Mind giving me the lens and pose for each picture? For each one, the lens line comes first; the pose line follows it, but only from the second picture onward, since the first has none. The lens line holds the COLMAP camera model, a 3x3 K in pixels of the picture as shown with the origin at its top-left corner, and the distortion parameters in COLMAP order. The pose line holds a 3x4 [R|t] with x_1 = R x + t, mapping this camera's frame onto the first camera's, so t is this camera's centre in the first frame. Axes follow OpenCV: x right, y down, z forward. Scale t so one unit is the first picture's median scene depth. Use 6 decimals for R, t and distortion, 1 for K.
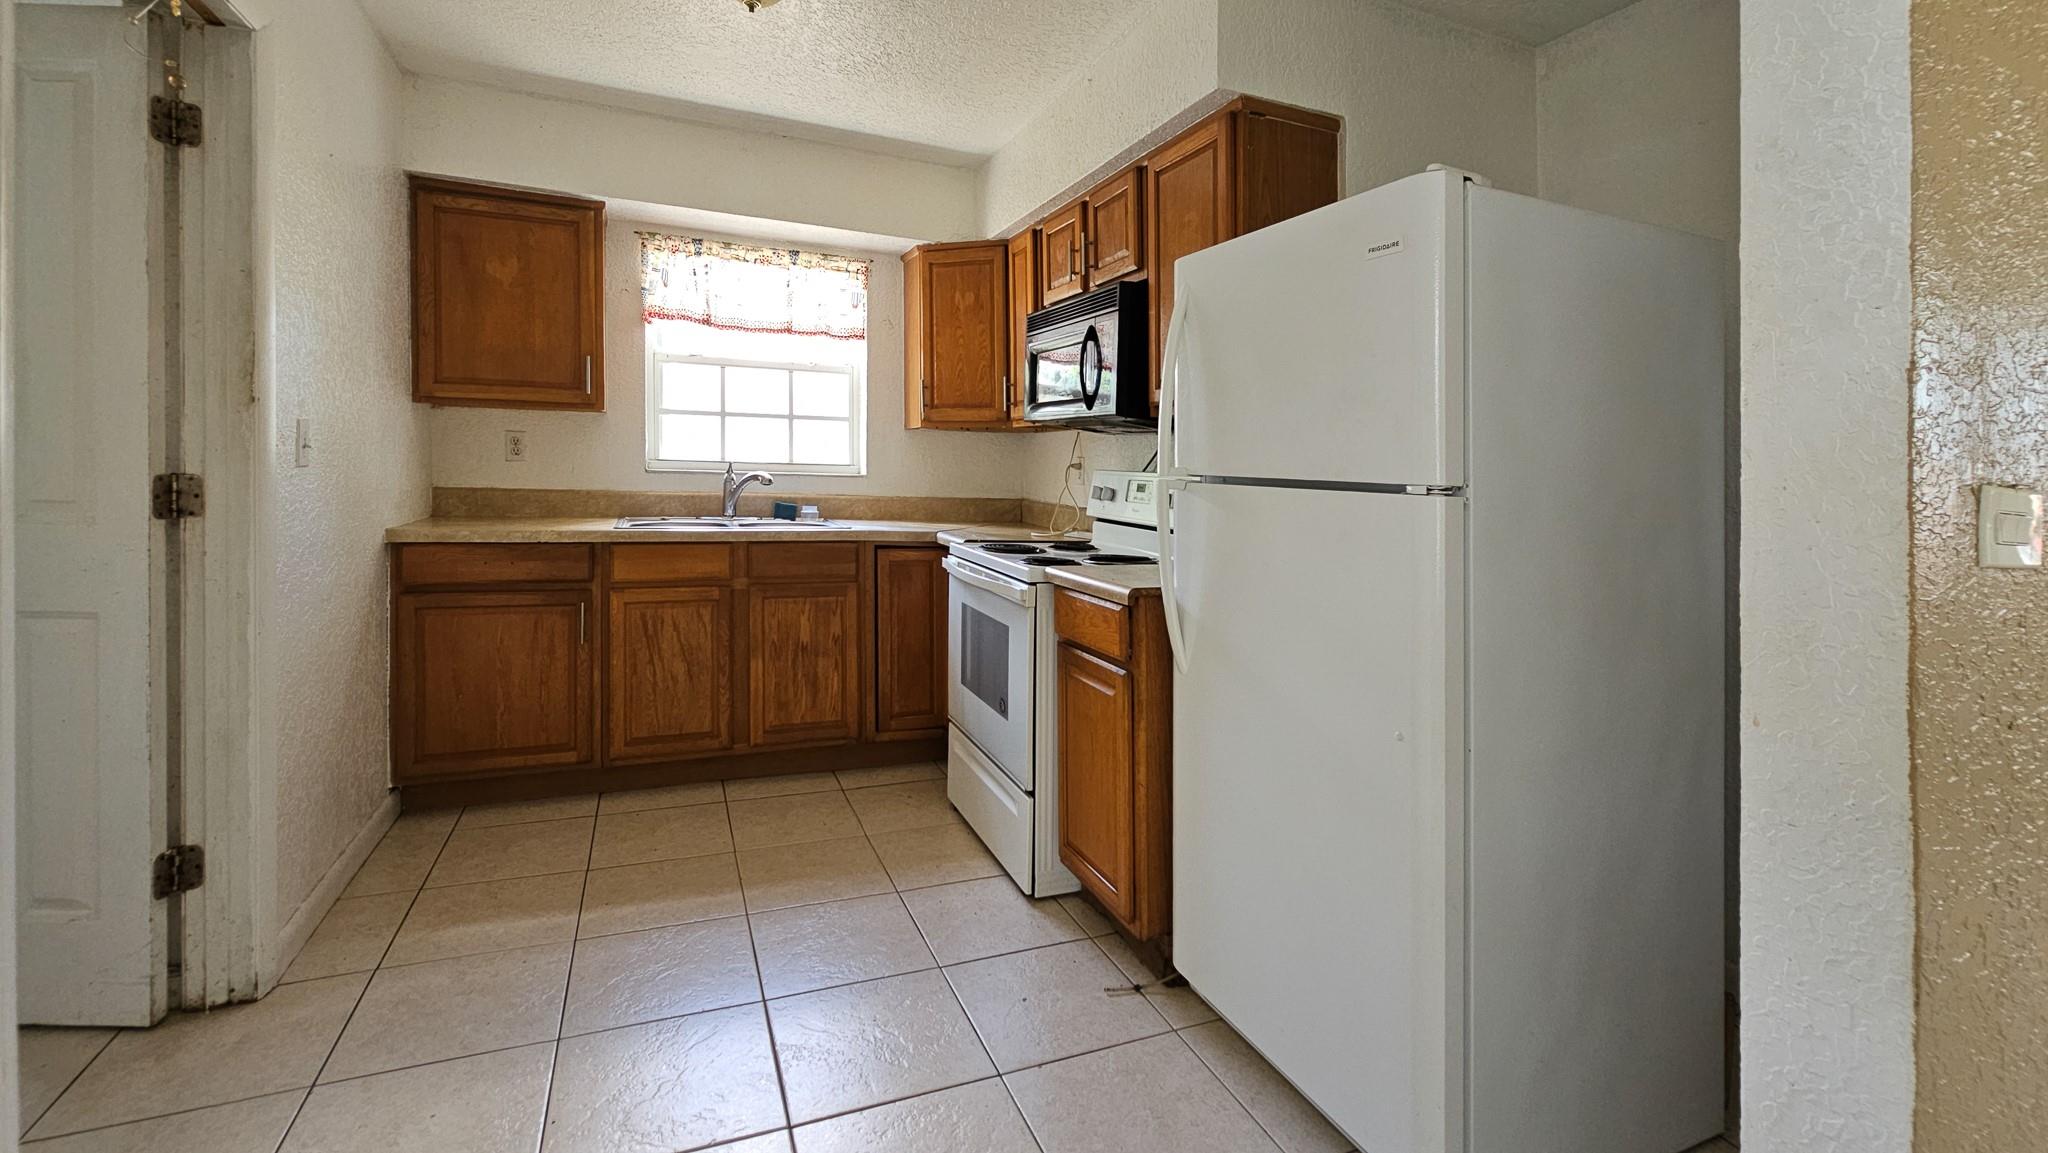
lens RADIAL K [[871.0, 0, 1022.5], [0, 871.0, 566.7], [0, 0, 1]] dist [-0.001424, -0.000323]
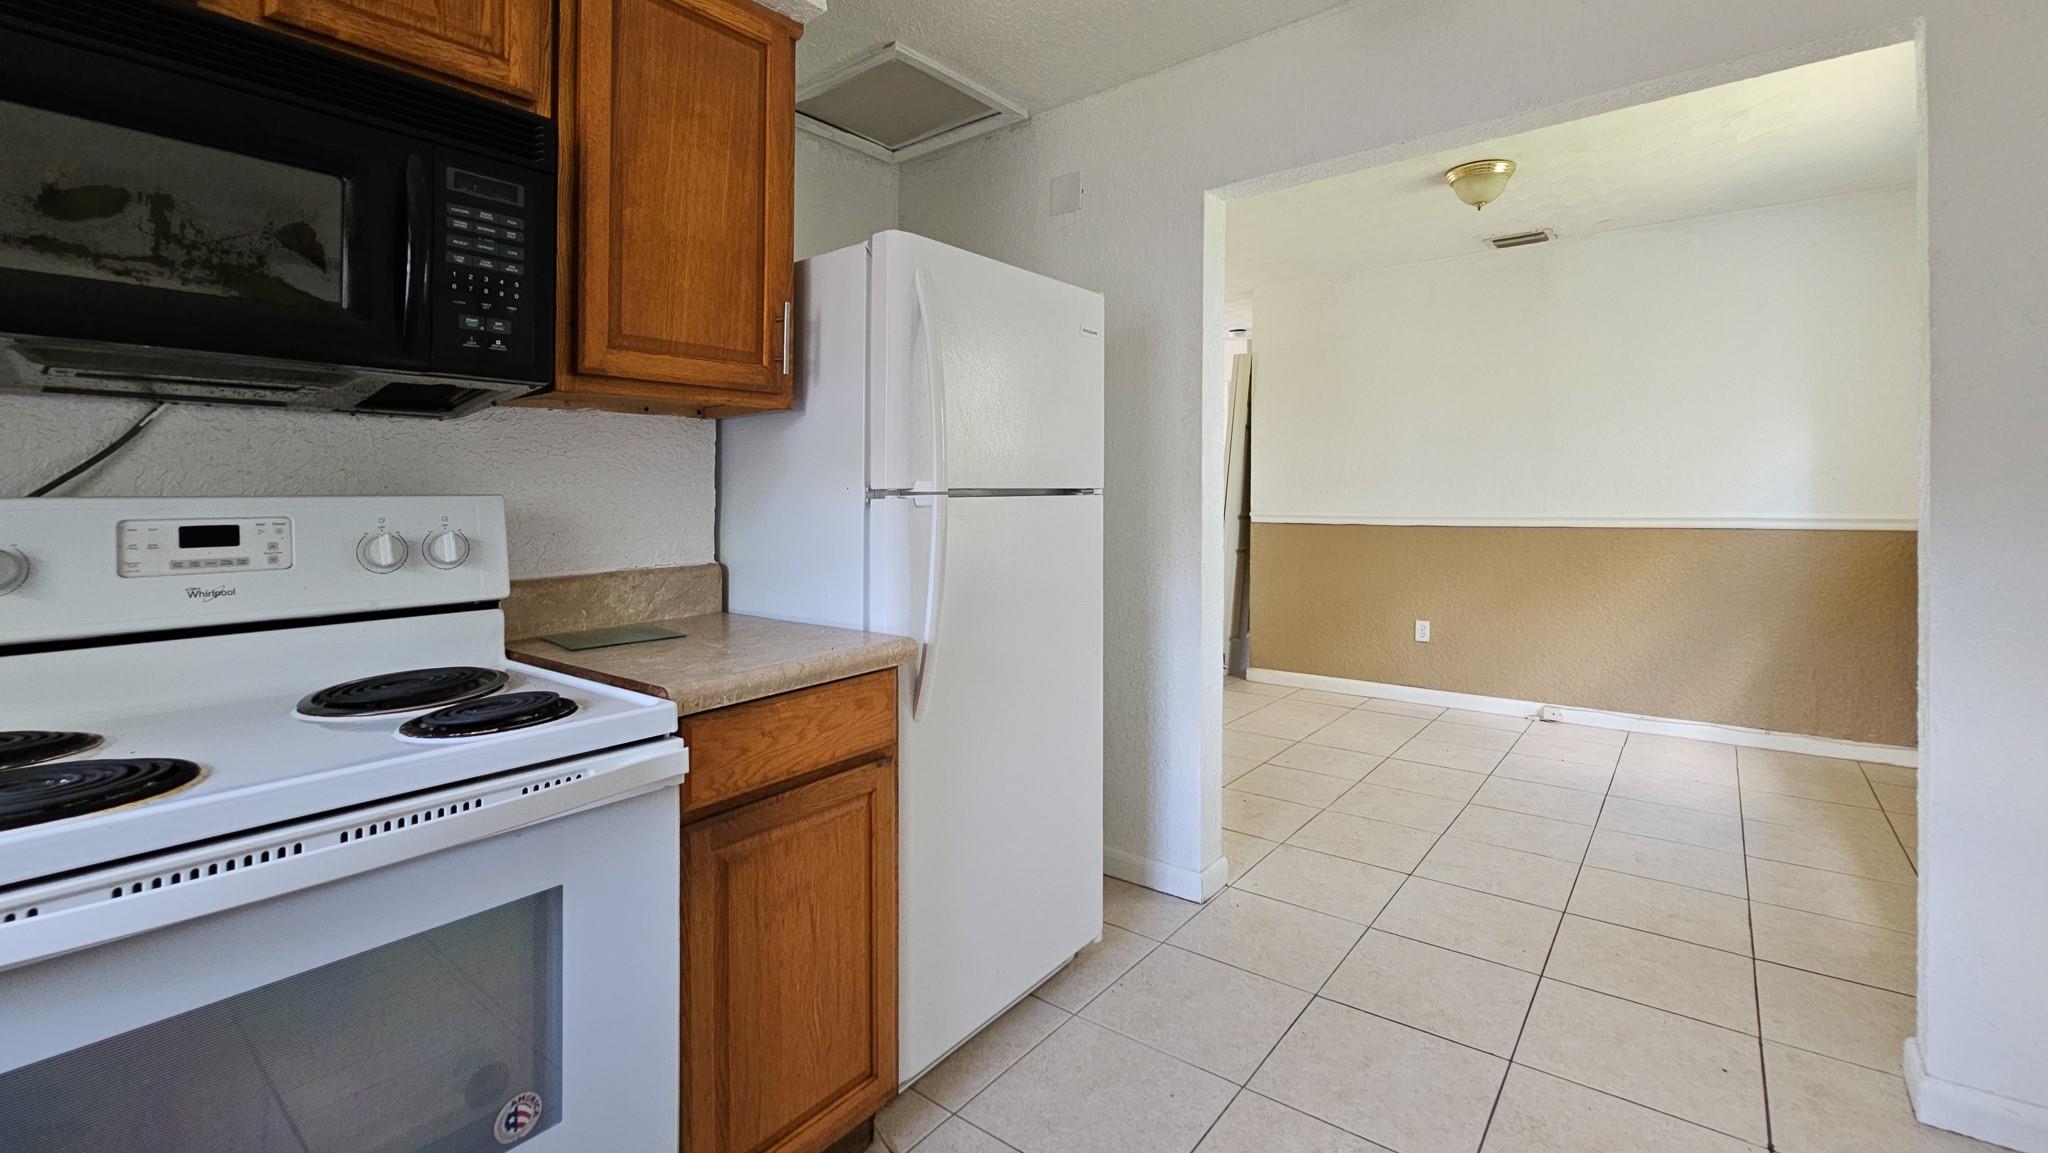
lens RADIAL K [[871.0, 0, 1022.5], [0, 871.0, 566.7], [0, 0, 1]] dist [-0.001424, -0.000323]
pose [[-0.482936, -0.086022, 0.871420, -0.361820], [0.103323, 0.982613, 0.154260, -0.090386], [-0.869538, 0.164535, -0.465651, 0.778453]]
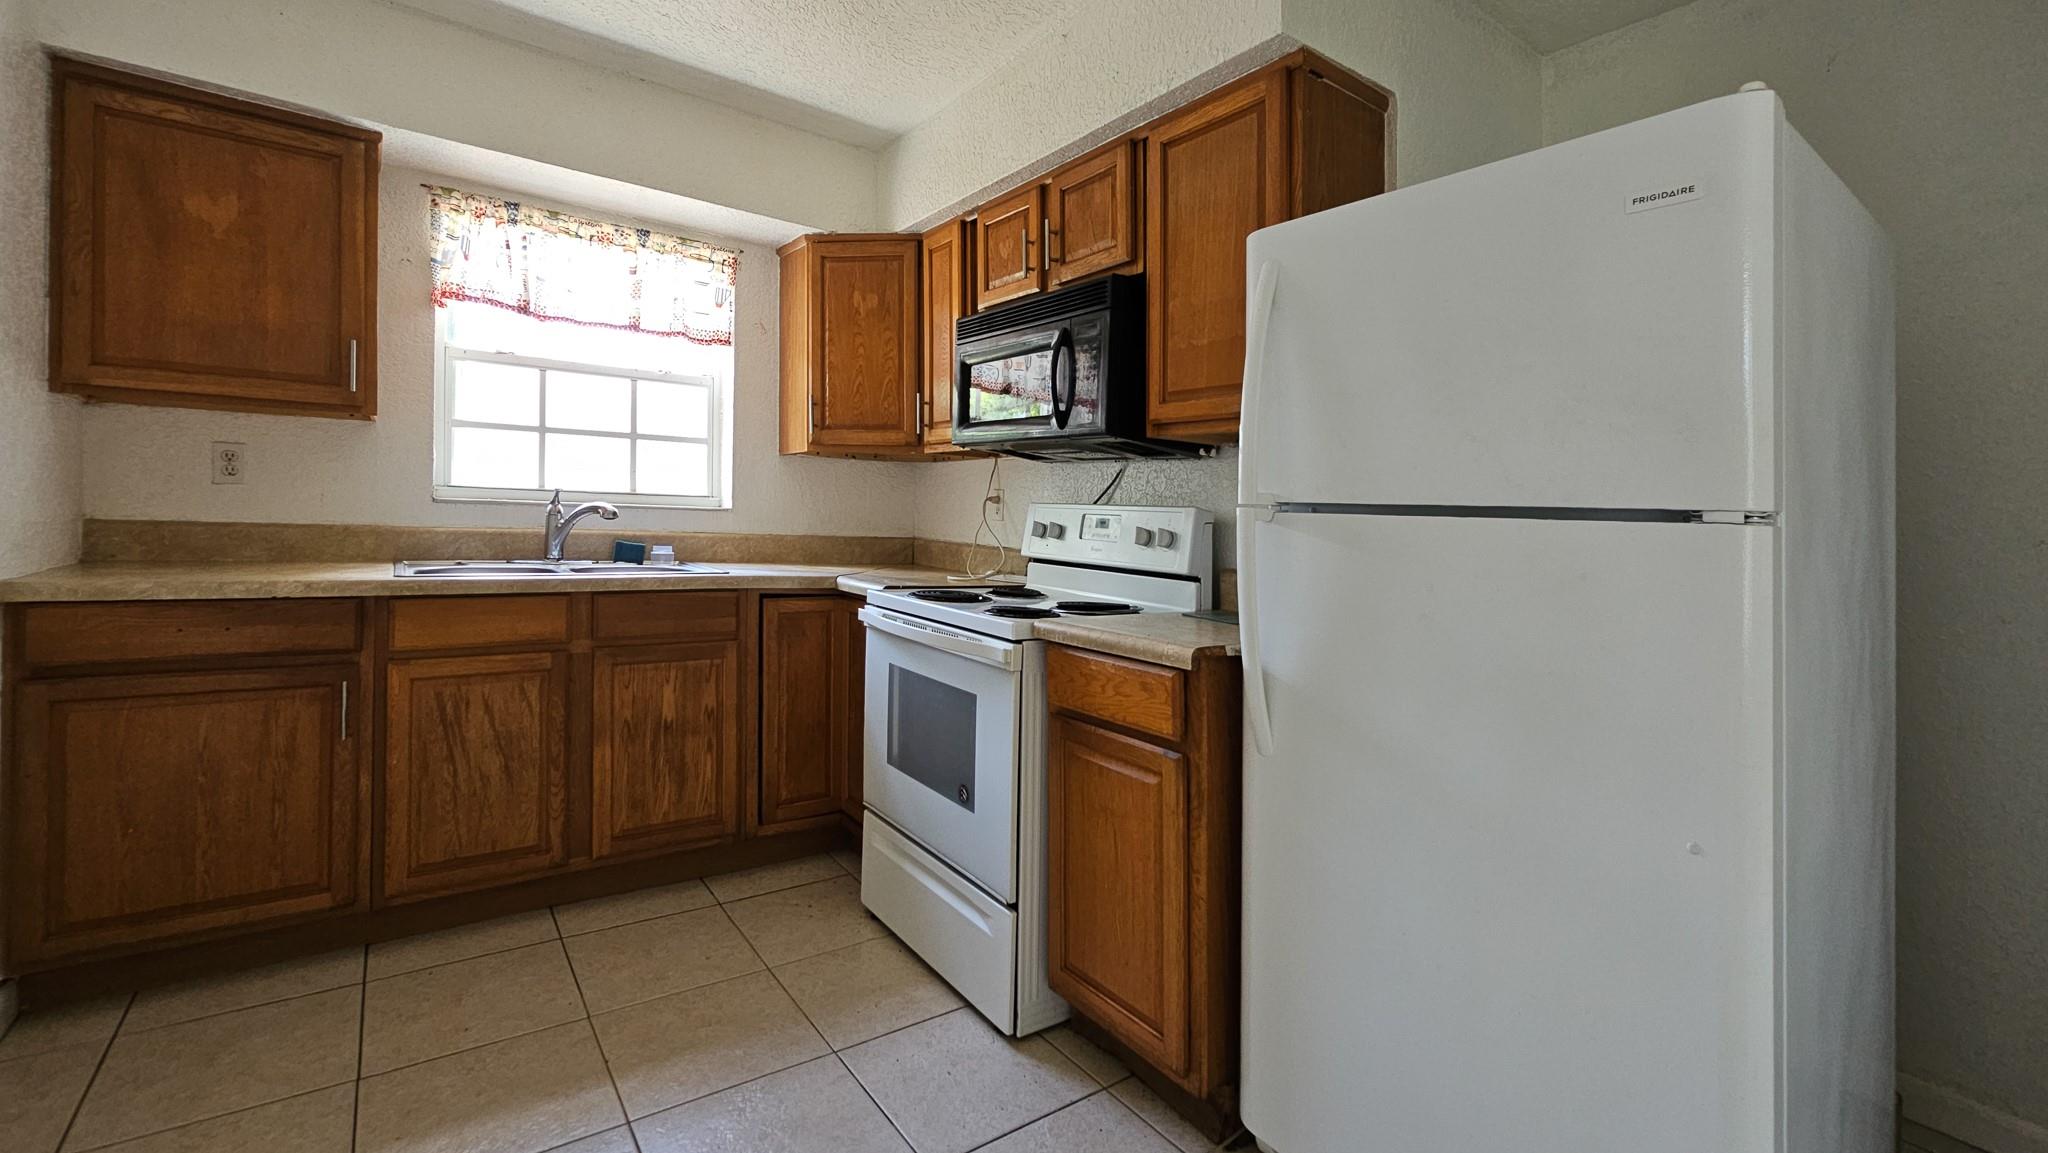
lens RADIAL K [[854.4, 0, 1024.0], [0, 854.4, 576.5], [0, 0, 1]] dist [0.000051, 0.001260]
pose [[0.971320, -0.010705, 0.237535, -0.126683], [0.019074, 0.999275, -0.032964, -0.010536], [-0.237010, 0.036549, 0.970819, 0.181704]]
